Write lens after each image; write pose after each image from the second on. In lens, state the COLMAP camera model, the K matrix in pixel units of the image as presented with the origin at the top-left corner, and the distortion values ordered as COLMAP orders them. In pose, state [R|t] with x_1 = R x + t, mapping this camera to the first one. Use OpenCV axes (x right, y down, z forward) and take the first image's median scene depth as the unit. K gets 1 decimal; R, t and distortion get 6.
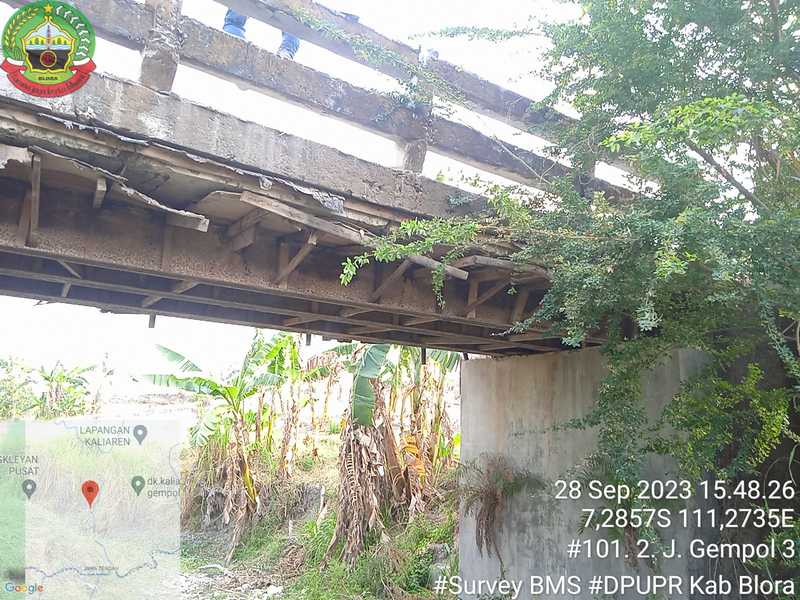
lens RADIAL K [[660.4, 0, 400.8], [0, 660.4, 304.7], [0, 0, 1]] dist [0.059580, -0.065370]
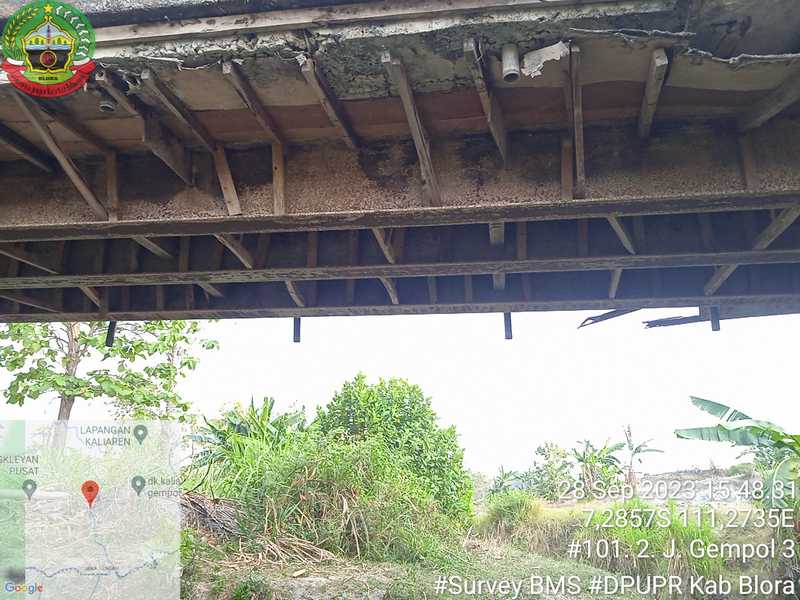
lens RADIAL K [[660.7, 0, 401.3], [0, 660.7, 305.1], [0, 0, 1]] dist [0.027274, -0.007531]
pose [[0.737399, -0.225837, -0.636585, -0.194834], [0.148908, 0.973616, -0.172914, 0.118653], [0.658840, 0.032714, 0.751572, 0.220801]]
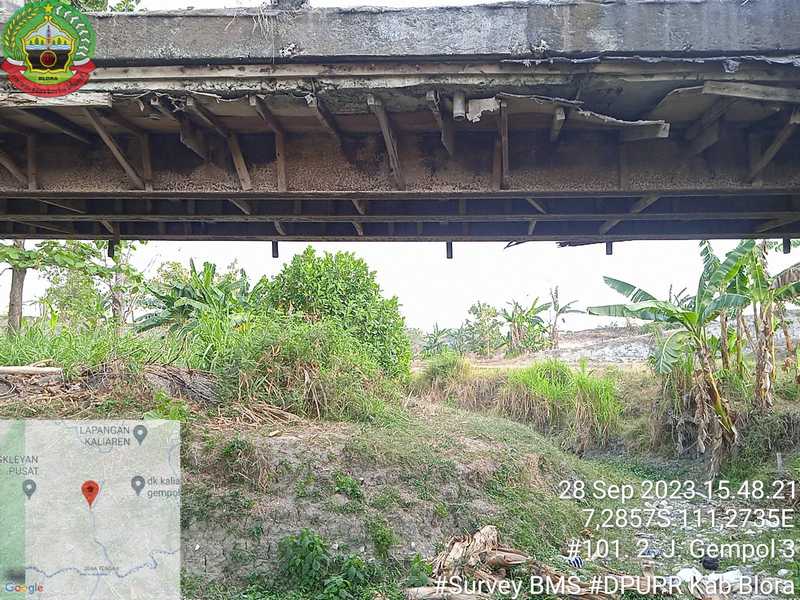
lens RADIAL K [[660.4, 0, 400.8], [0, 660.4, 304.7], [0, 0, 1]] dist [0.059580, -0.065370]
pose [[0.796323, -0.085313, -0.598825, -0.039147], [0.143763, 0.988329, 0.050374, 0.018823], [0.587539, -0.126203, 0.799294, -0.006453]]
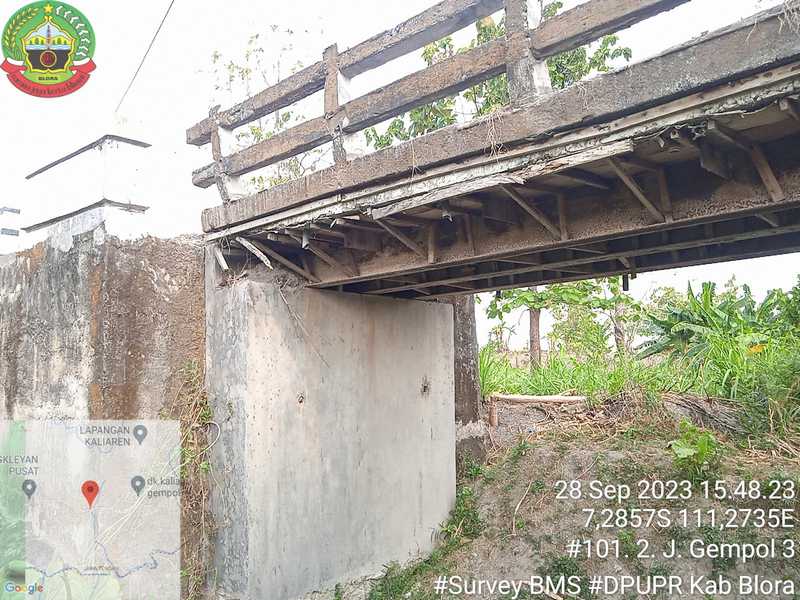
lens RADIAL K [[660.4, 0, 400.8], [0, 660.4, 304.7], [0, 0, 1]] dist [0.059580, -0.065370]
pose [[0.205190, -0.167582, -0.964268, -0.050182], [0.216188, 0.968656, -0.122342, 0.004449], [0.954547, -0.183360, 0.234987, -0.056886]]
